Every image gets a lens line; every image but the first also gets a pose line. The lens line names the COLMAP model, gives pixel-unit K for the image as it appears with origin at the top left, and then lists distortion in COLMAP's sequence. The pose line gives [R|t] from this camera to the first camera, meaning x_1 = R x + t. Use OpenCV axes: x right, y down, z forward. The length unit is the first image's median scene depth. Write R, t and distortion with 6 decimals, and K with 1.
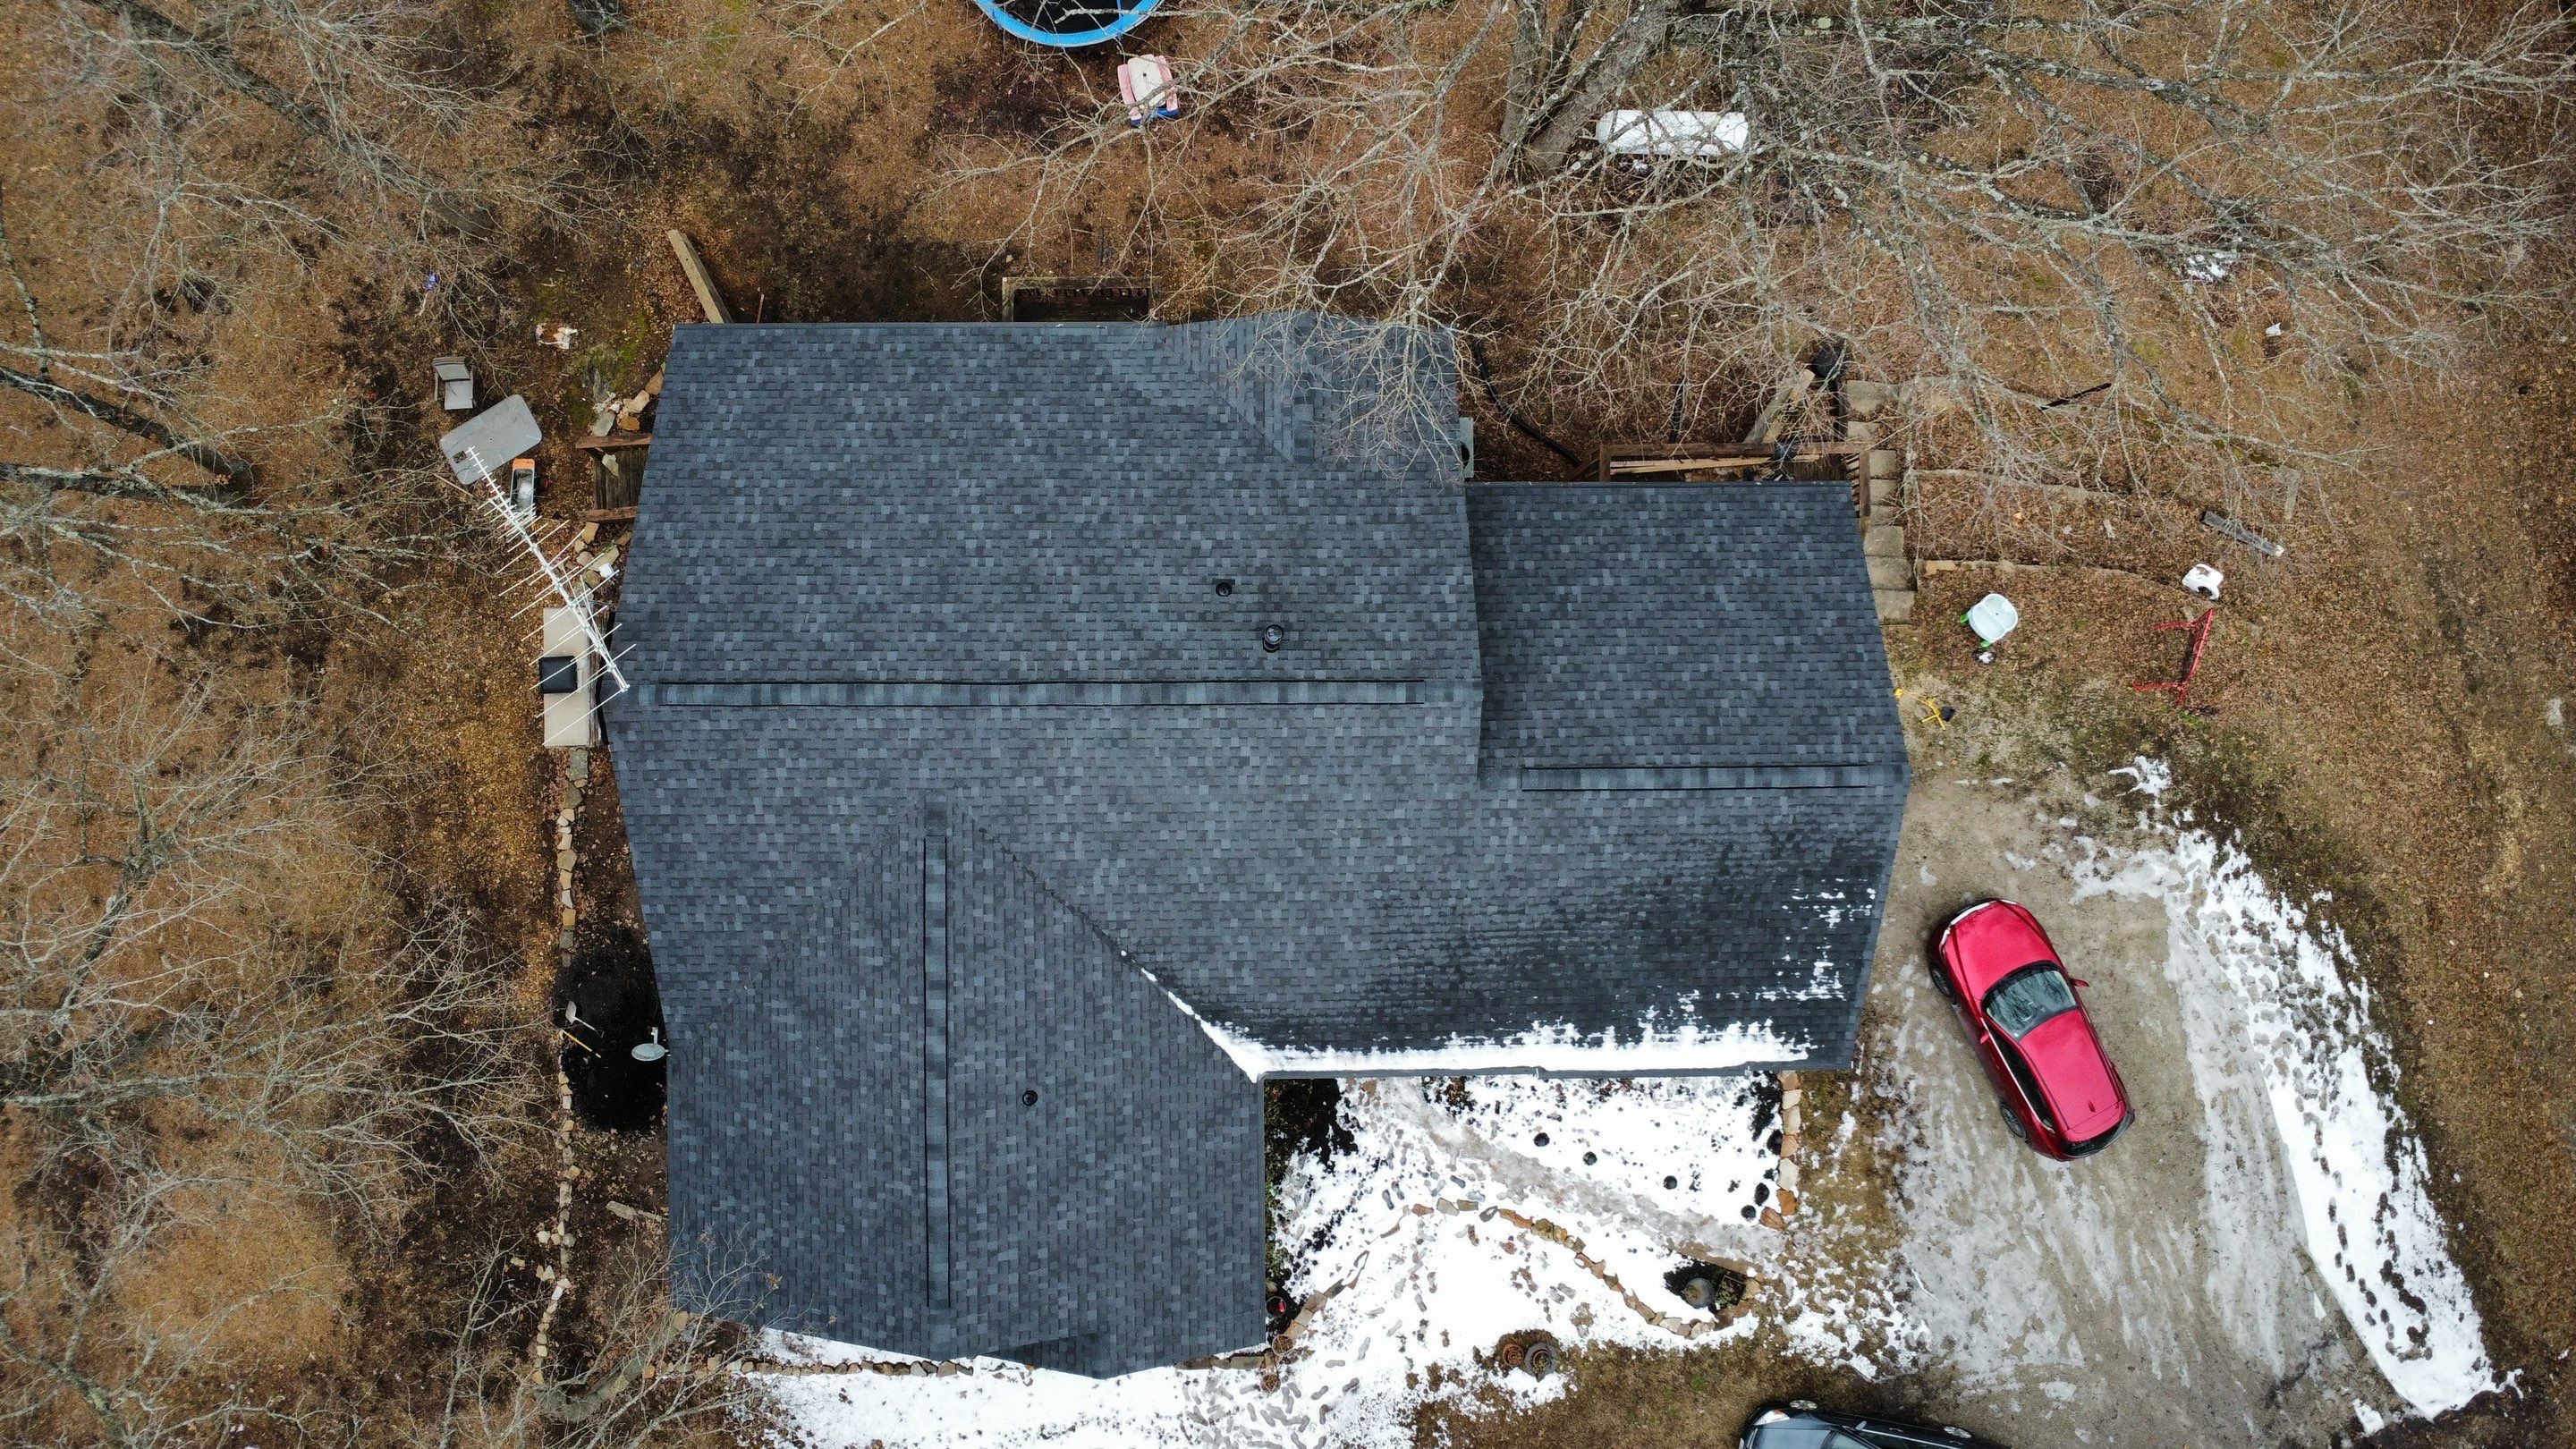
lens RADIAL K [[1880.4, 0, 1284.5], [0, 1880.4, 720.7], [0, 0, 1]] dist [-0.032296, -0.008593]
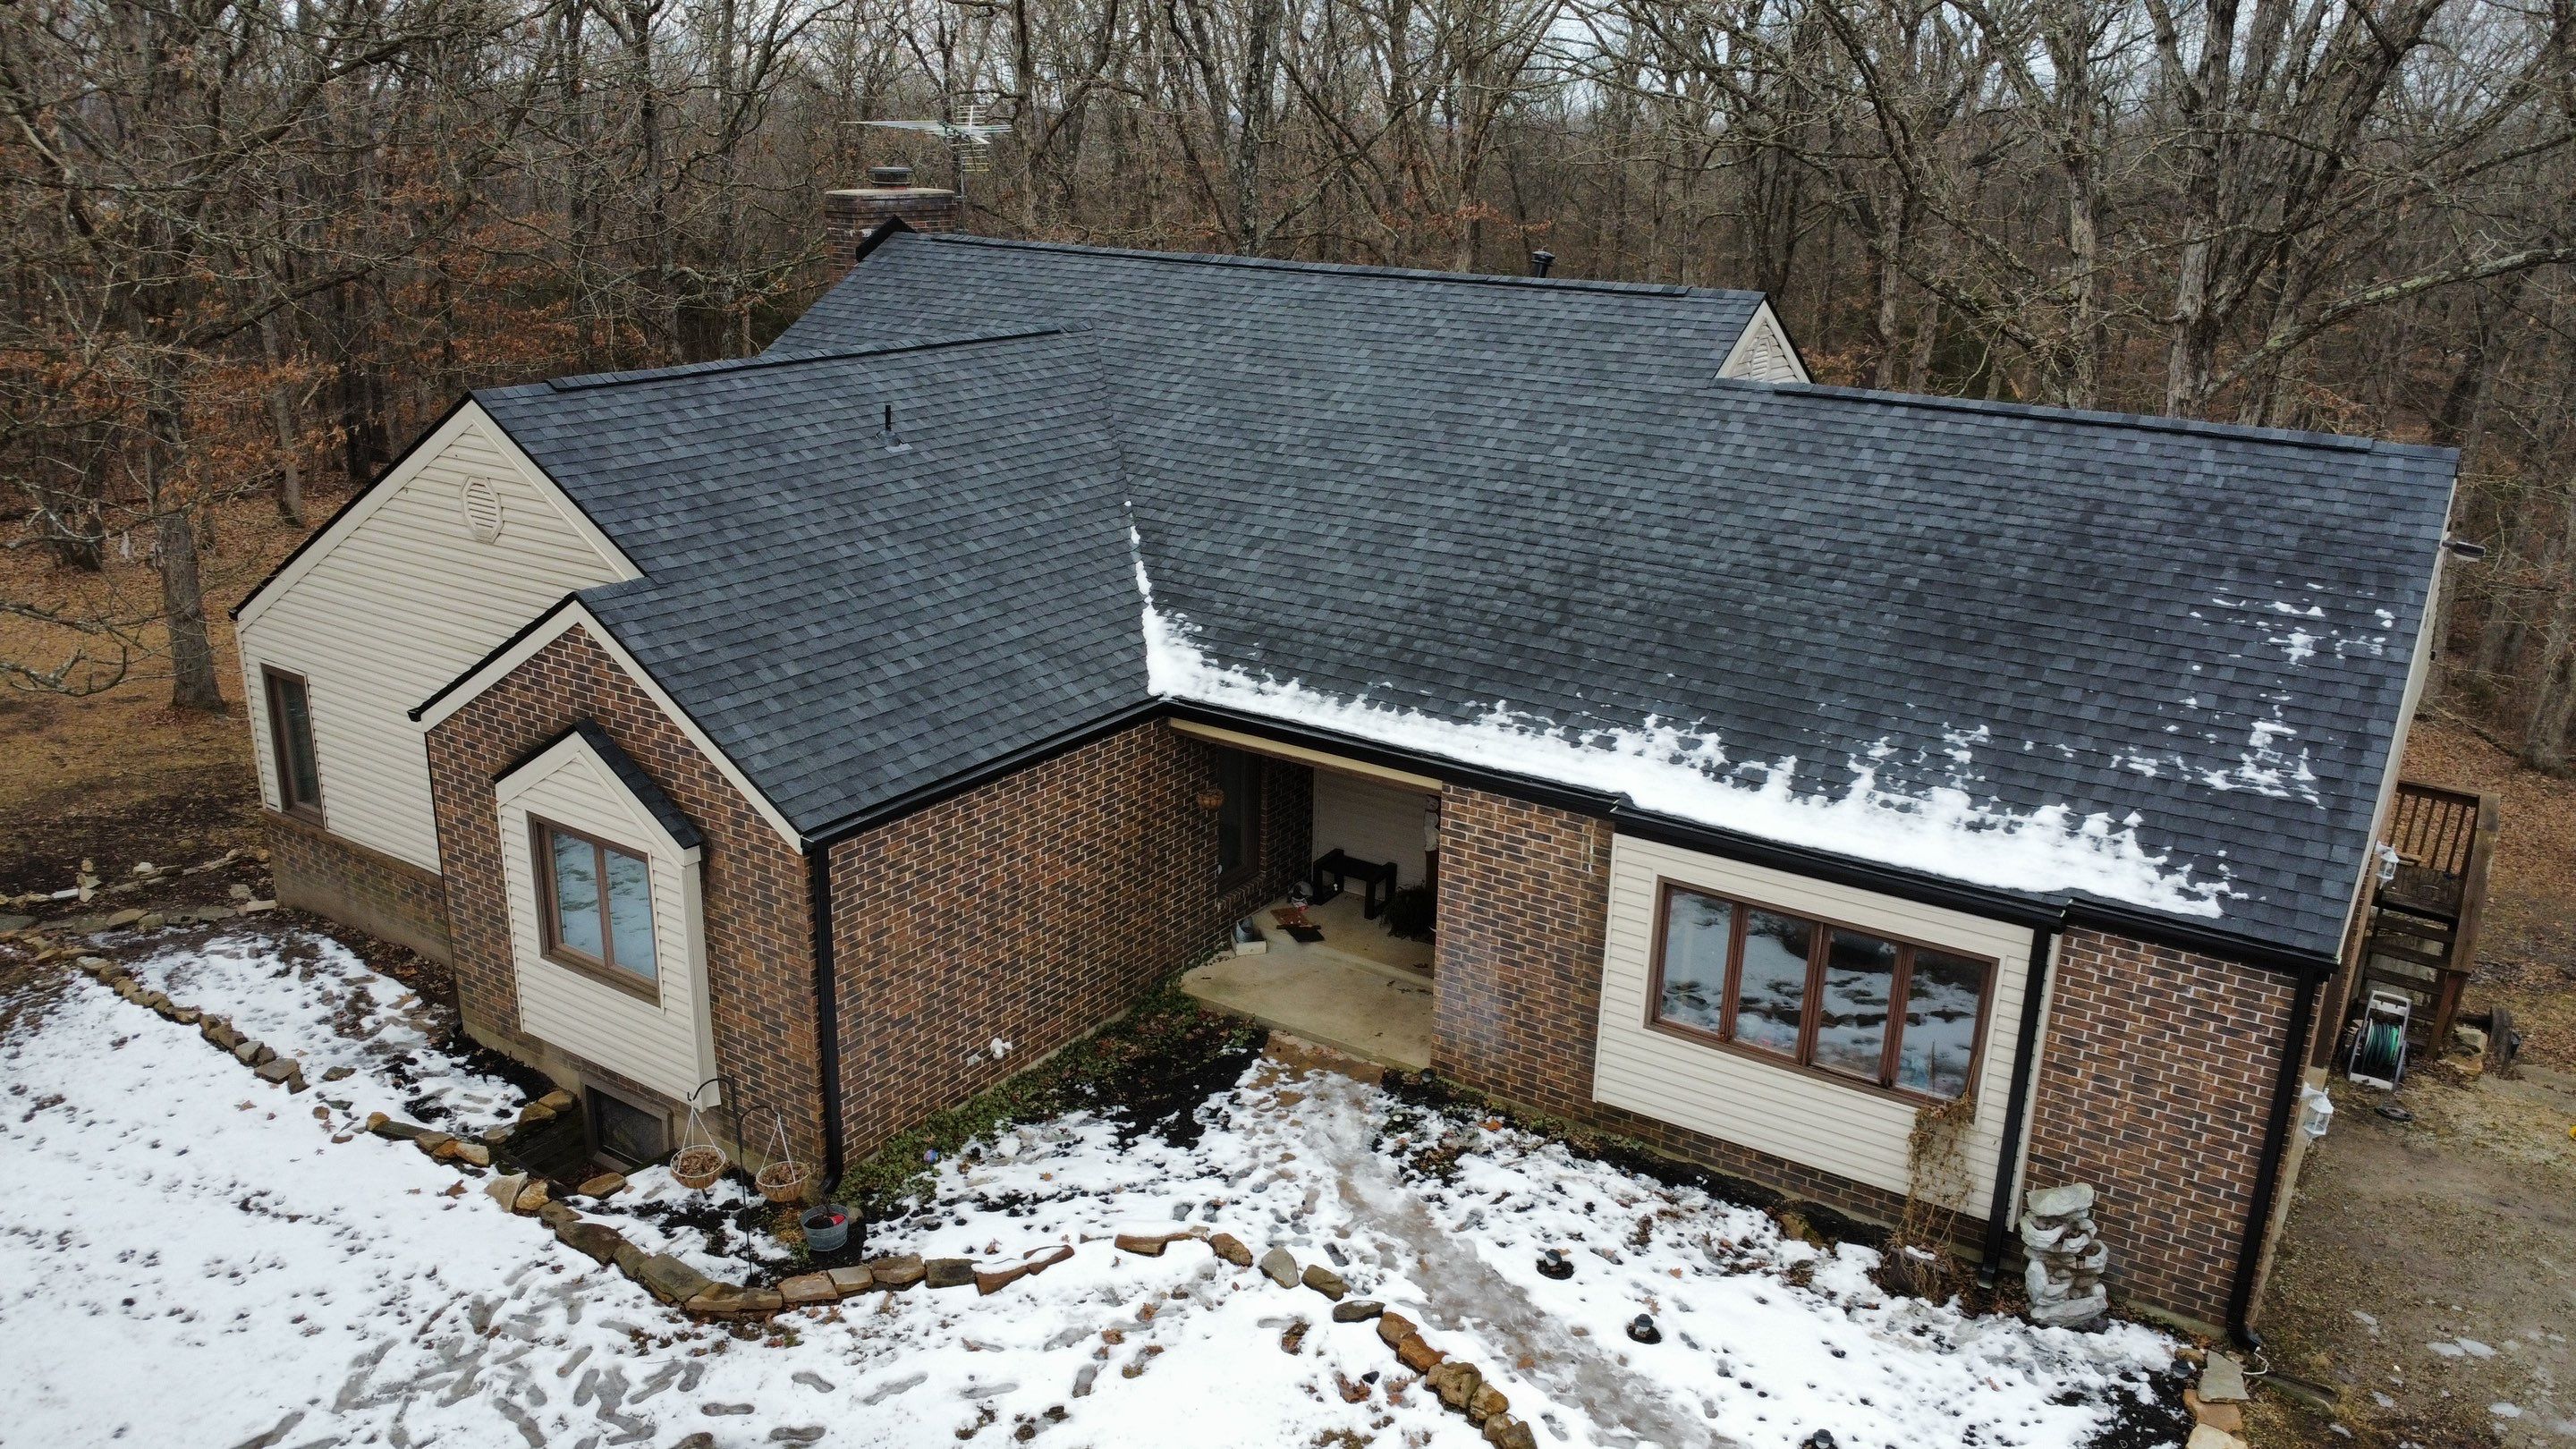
lens RADIAL K [[1880.4, 0, 1282.4], [0, 1880.4, 721.8], [0, 0, 1]] dist [-0.032296, -0.008593]
pose [[0.827148, 0.159768, -0.538796, 0.298387], [-0.561944, 0.246670, -0.789540, 0.569769], [0.006761, 0.955839, 0.293813, 0.770100]]
